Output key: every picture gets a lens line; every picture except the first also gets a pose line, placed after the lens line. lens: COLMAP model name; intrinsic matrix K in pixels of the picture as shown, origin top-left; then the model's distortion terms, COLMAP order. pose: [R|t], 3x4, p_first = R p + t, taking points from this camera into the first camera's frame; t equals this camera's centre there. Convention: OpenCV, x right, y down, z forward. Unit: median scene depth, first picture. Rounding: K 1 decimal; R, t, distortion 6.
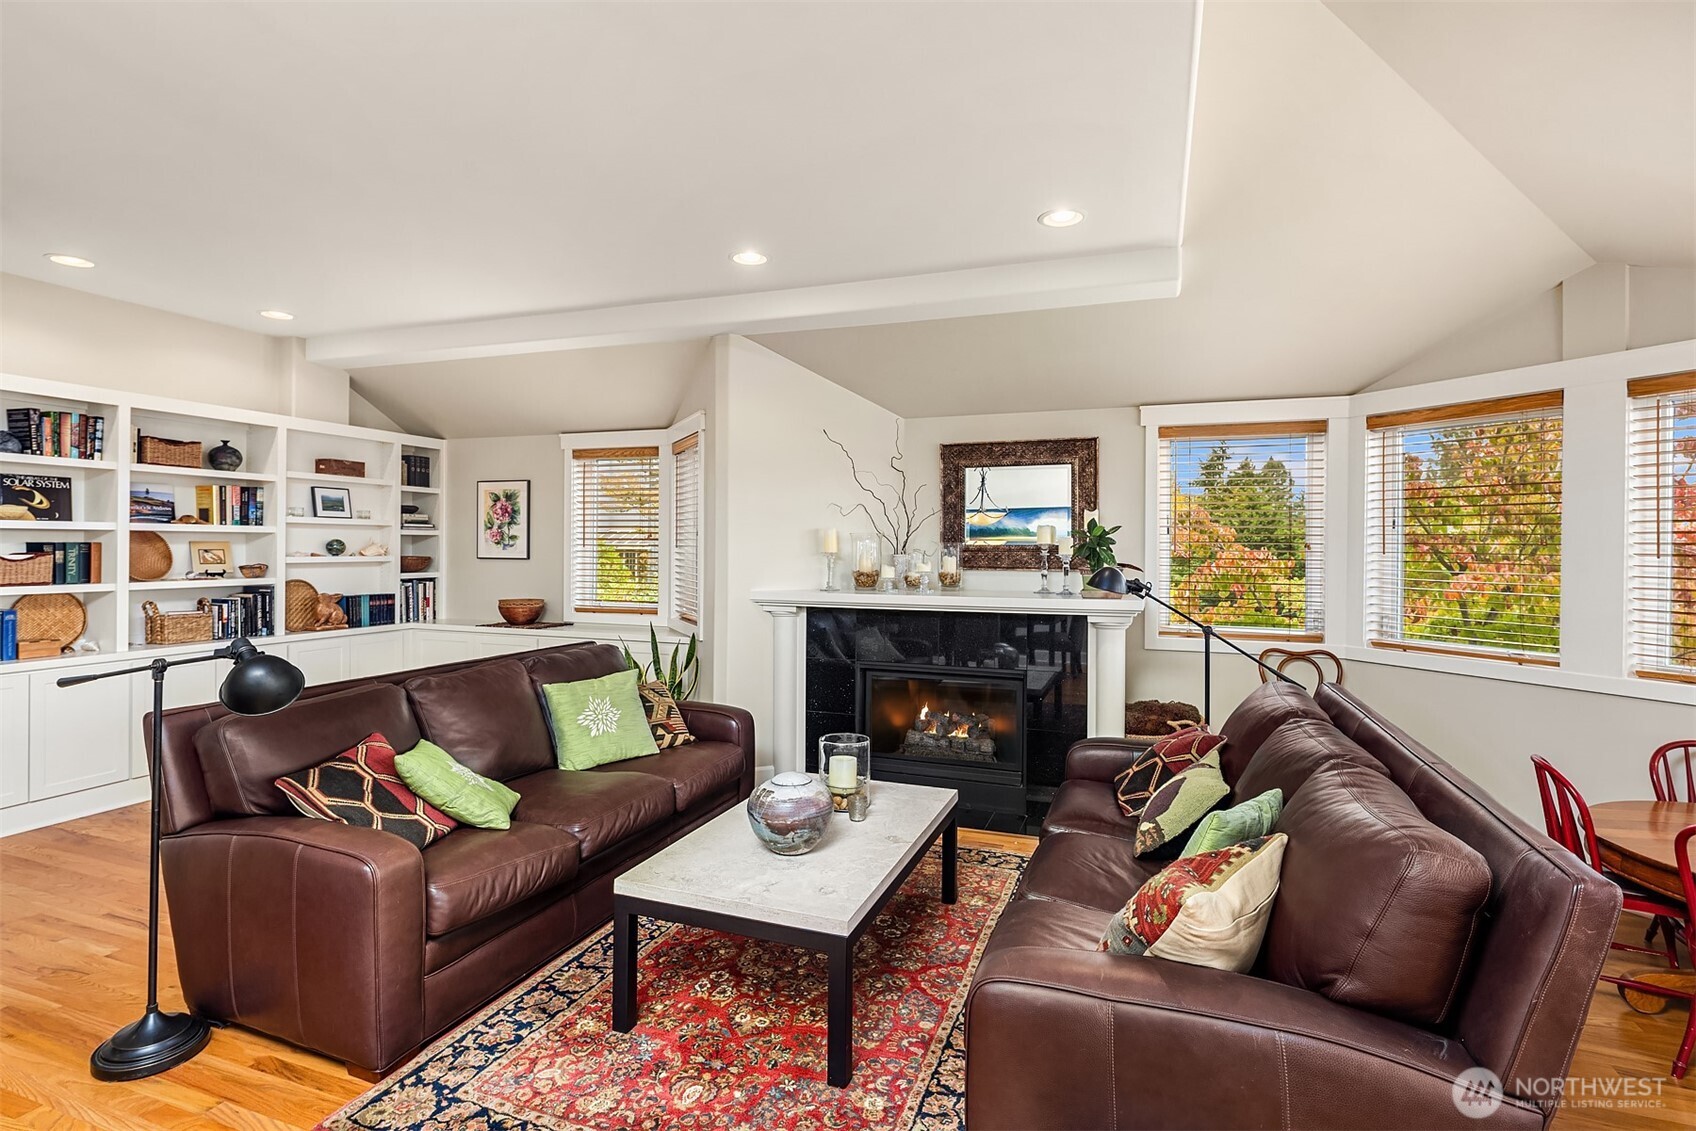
lens RADIAL K [[838.6, 0, 856.2], [0, 838.6, 556.3], [0, 0, 1]] dist [0.002937, -0.001008]
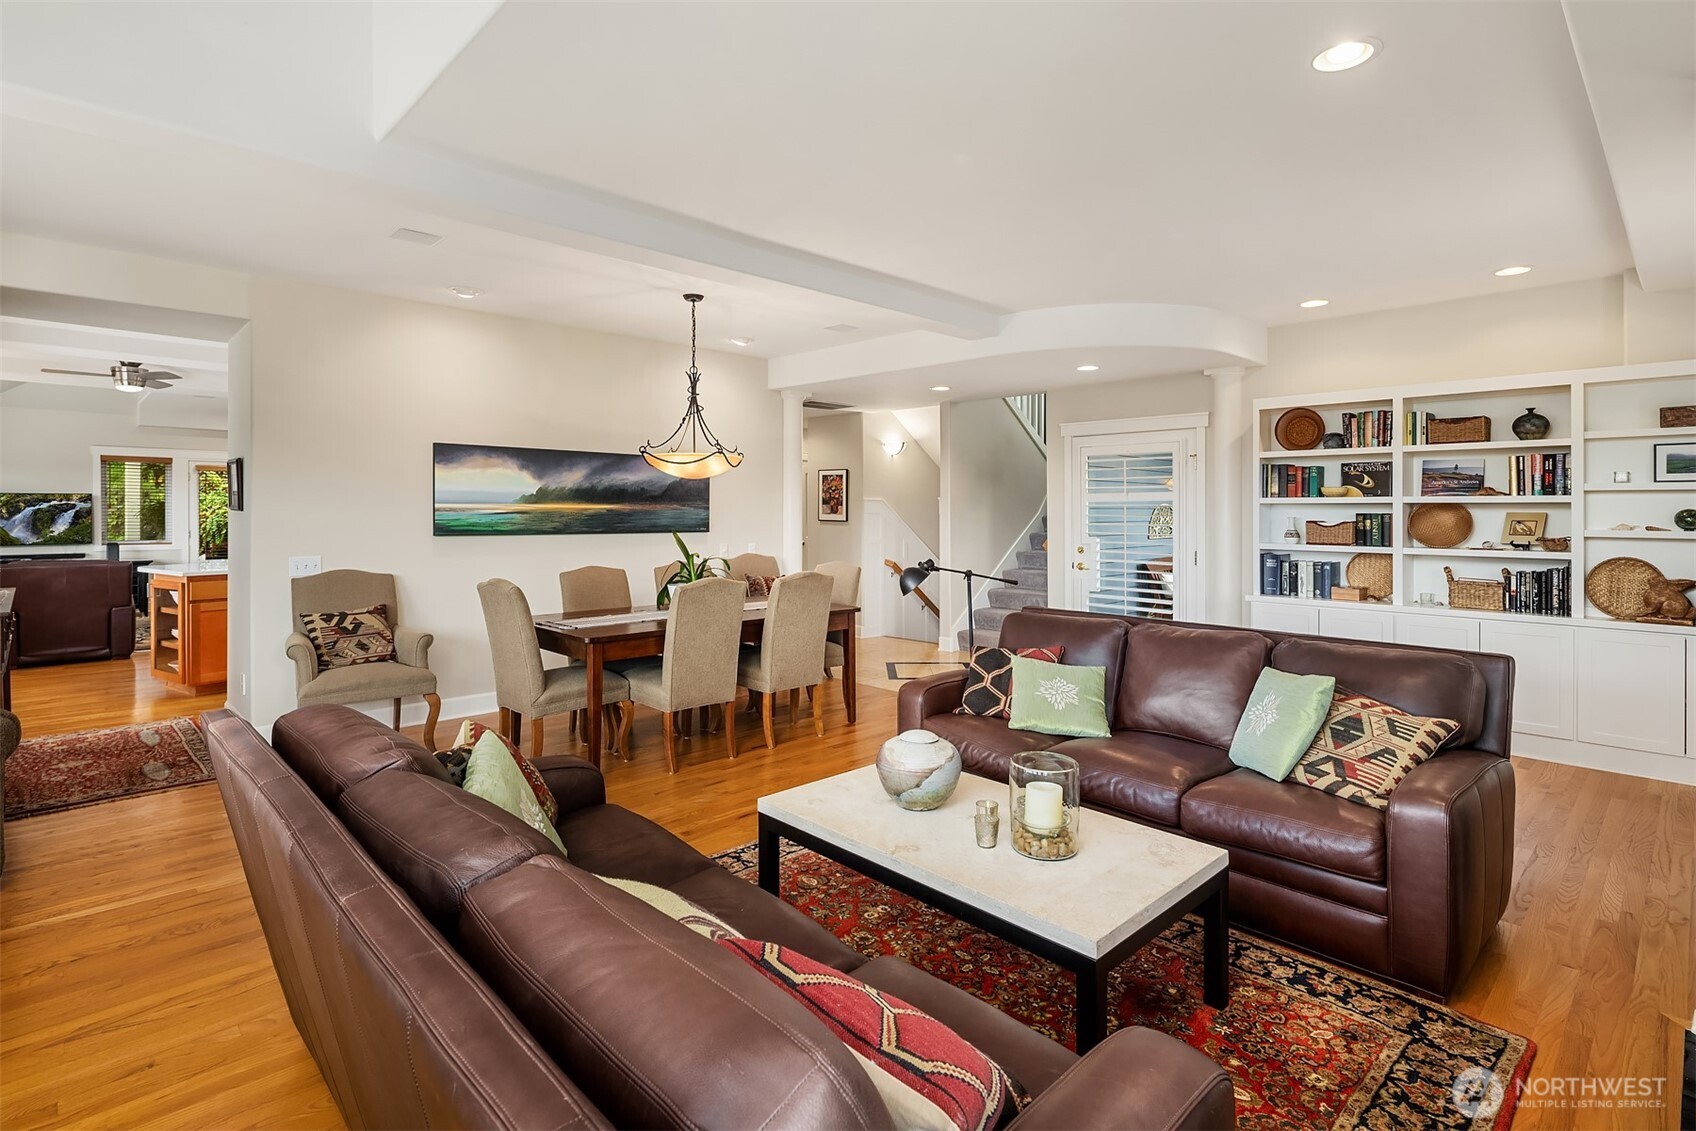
lens RADIAL K [[838.6, 0, 840.6], [0, 838.6, 509.6], [0, 0, 1]] dist [0.002937, -0.001008]
pose [[-0.452616, -0.008504, -0.891665, 0.501593], [-0.016630, 0.999861, -0.001095, -0.006954], [0.891550, 0.014333, -0.452695, 0.774053]]
